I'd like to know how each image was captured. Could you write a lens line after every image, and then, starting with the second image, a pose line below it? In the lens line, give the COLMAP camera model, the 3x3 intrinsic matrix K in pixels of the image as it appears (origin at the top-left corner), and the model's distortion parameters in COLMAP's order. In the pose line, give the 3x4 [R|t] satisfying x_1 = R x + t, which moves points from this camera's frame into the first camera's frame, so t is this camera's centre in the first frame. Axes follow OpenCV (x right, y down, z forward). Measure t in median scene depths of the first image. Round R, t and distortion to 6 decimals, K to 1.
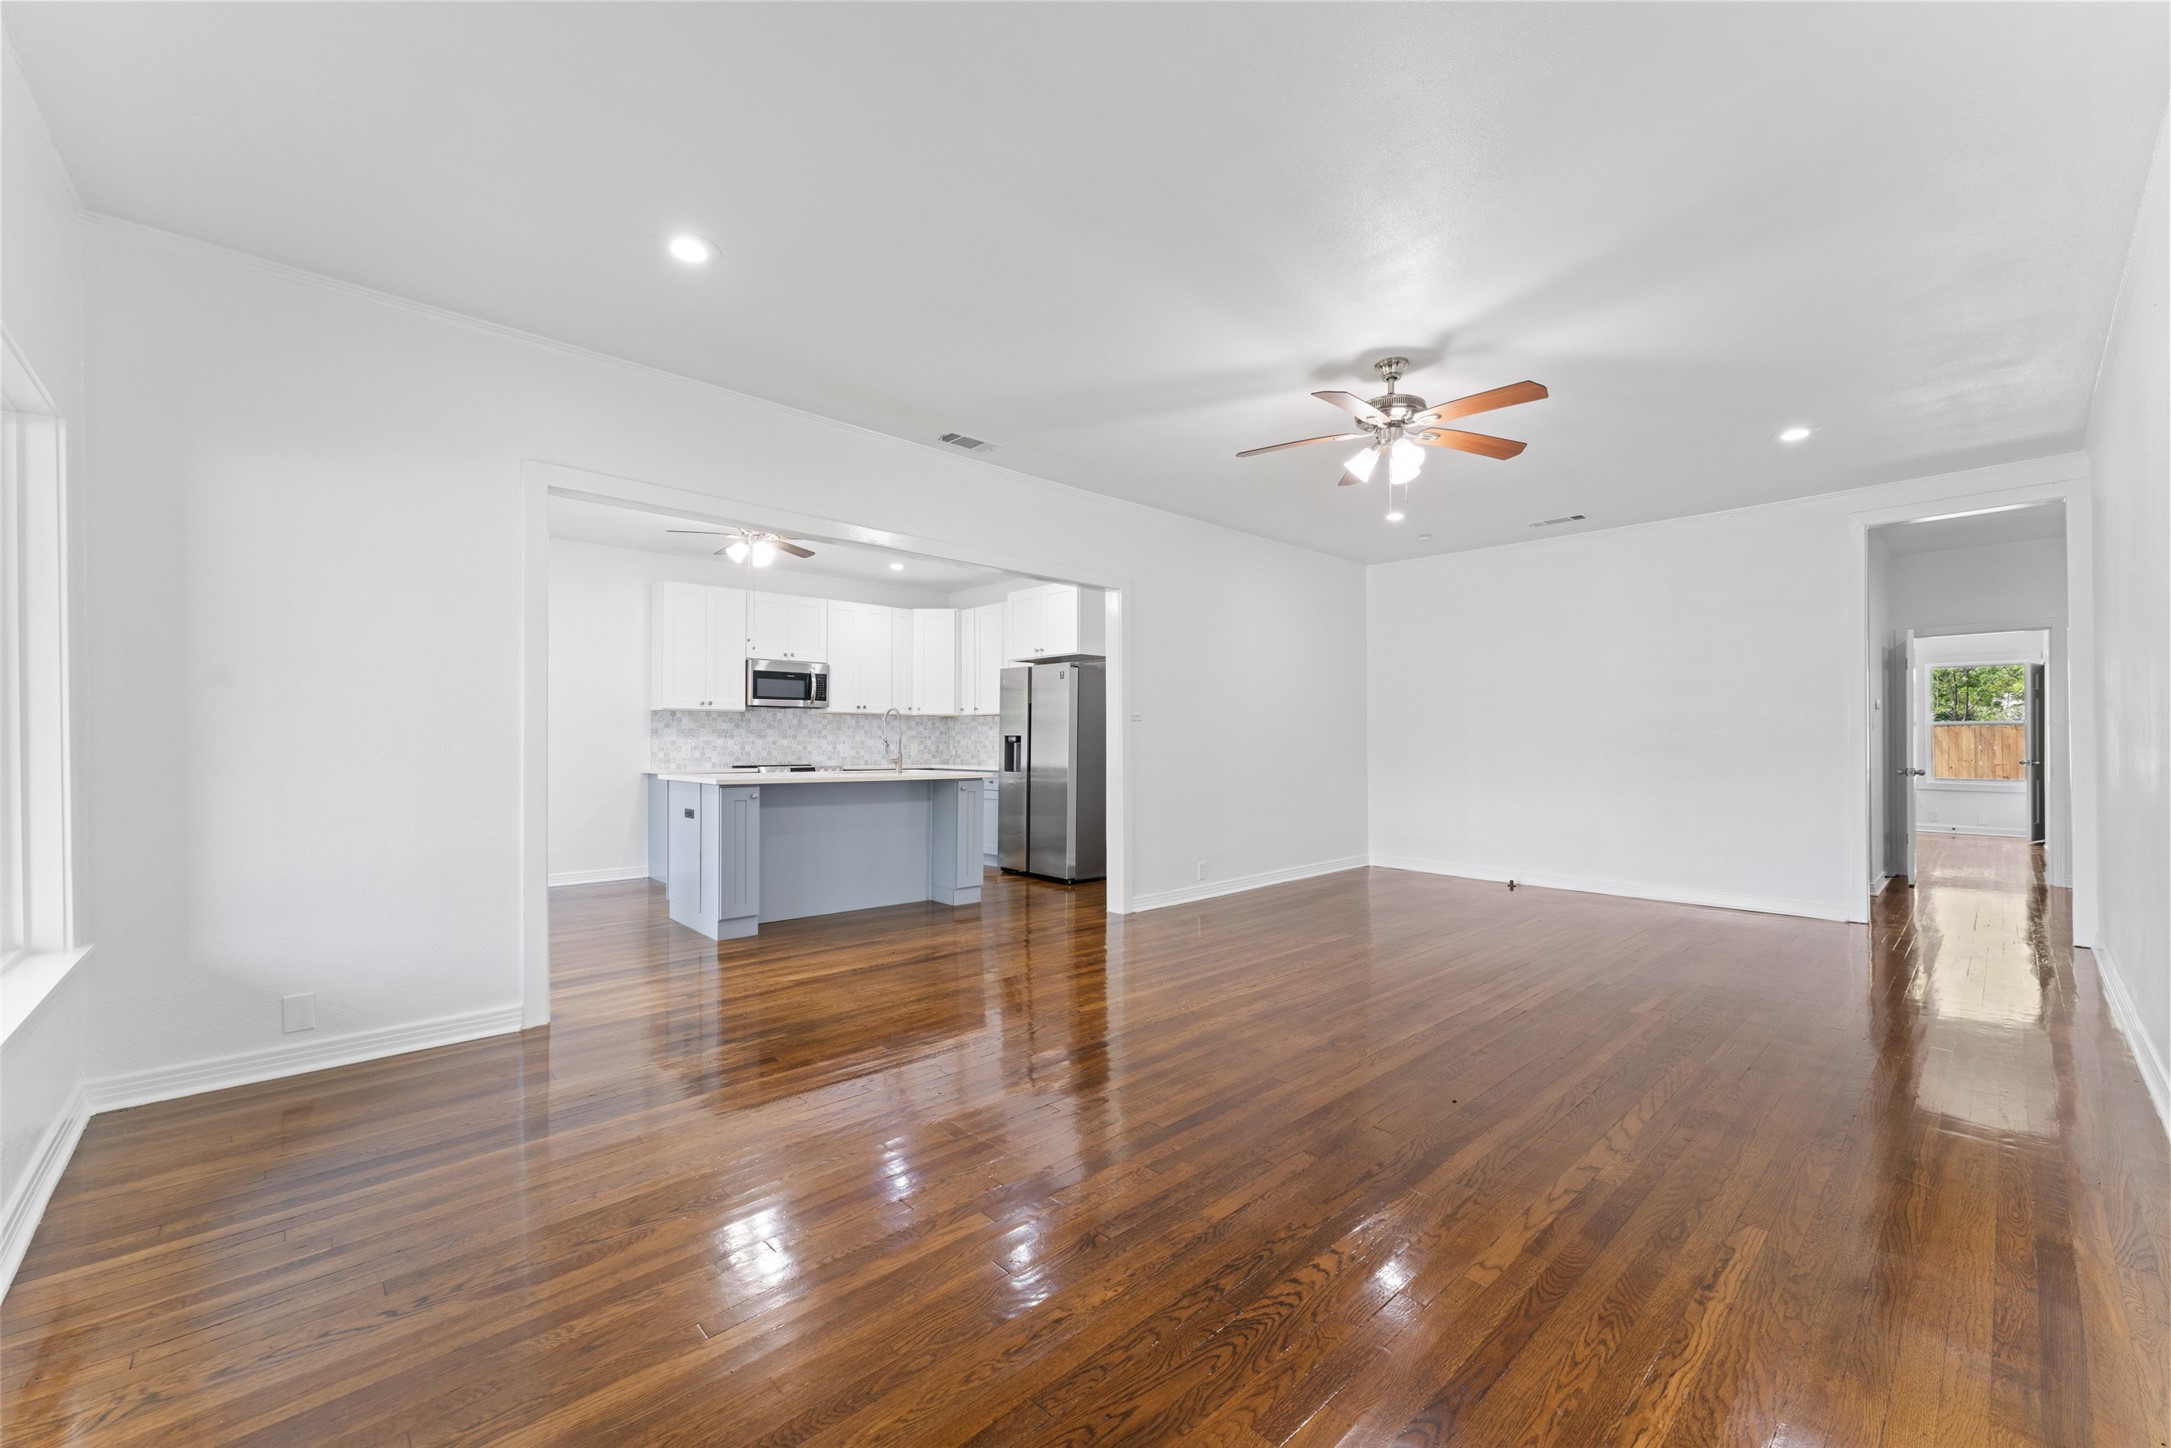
lens RADIAL K [[861.2, 0, 1076.3], [0, 861.2, 733.6], [0, 0, 1]] dist [-0.003888, -0.000110]
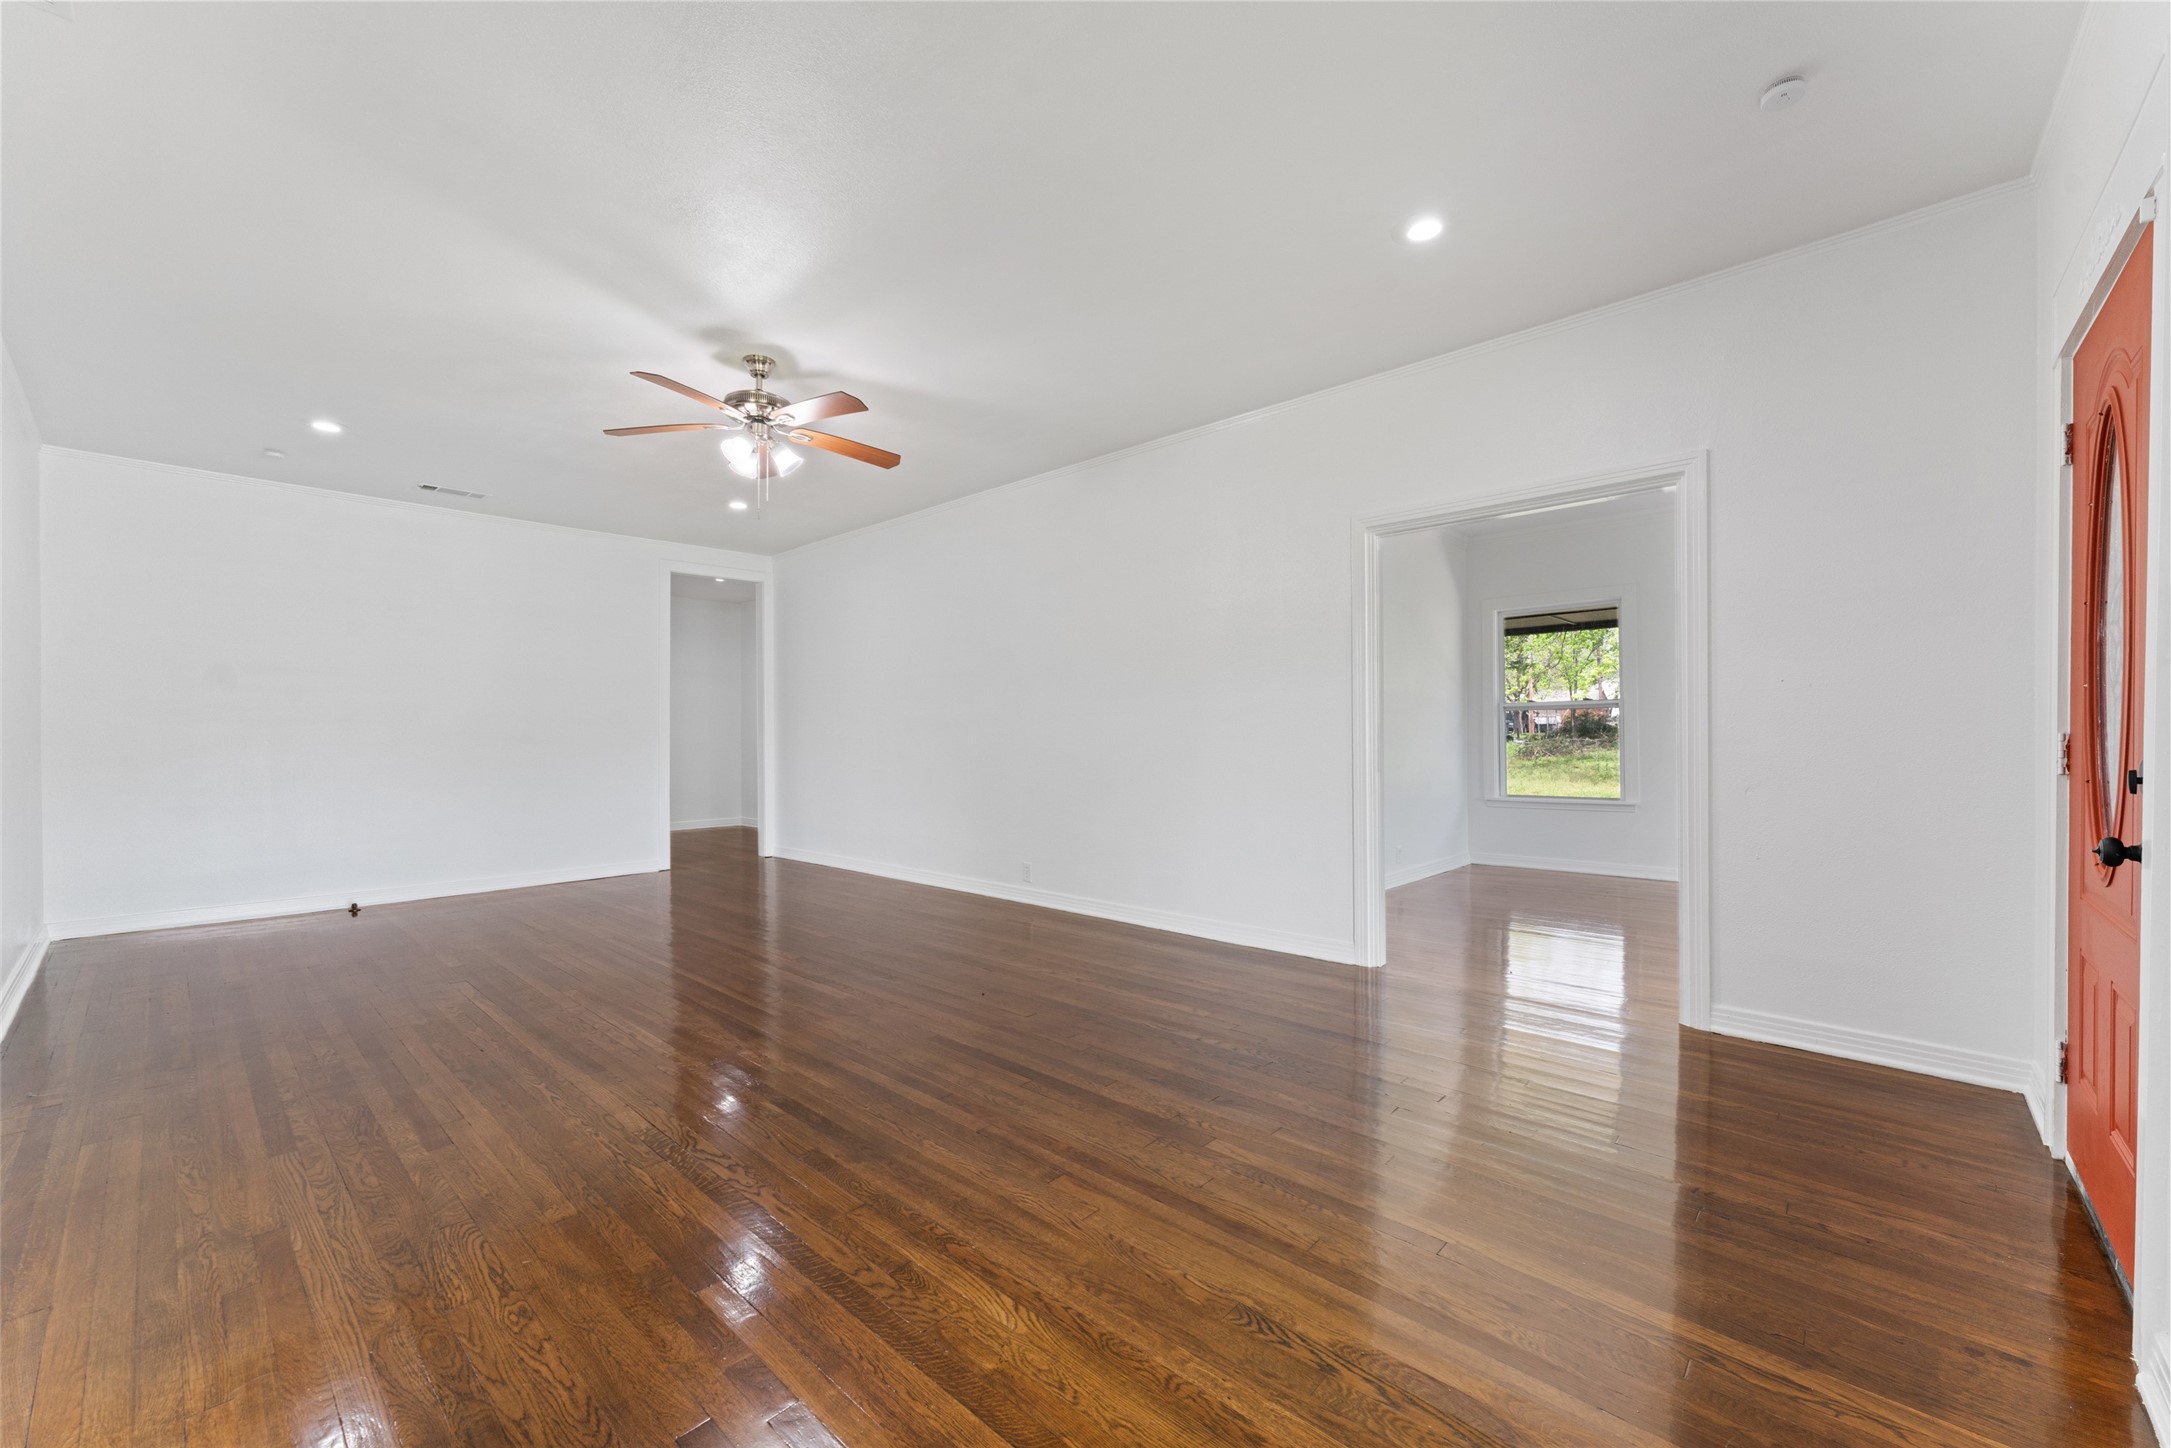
lens RADIAL K [[861.2, 0, 1076.2], [0, 861.2, 731.9], [0, 0, 1]] dist [-0.003888, -0.000110]
pose [[-0.073574, 0.000792, 0.997289, -0.663598], [-0.001893, 0.999998, -0.000934, 0.009714], [-0.997288, -0.001957, -0.073572, 0.681374]]
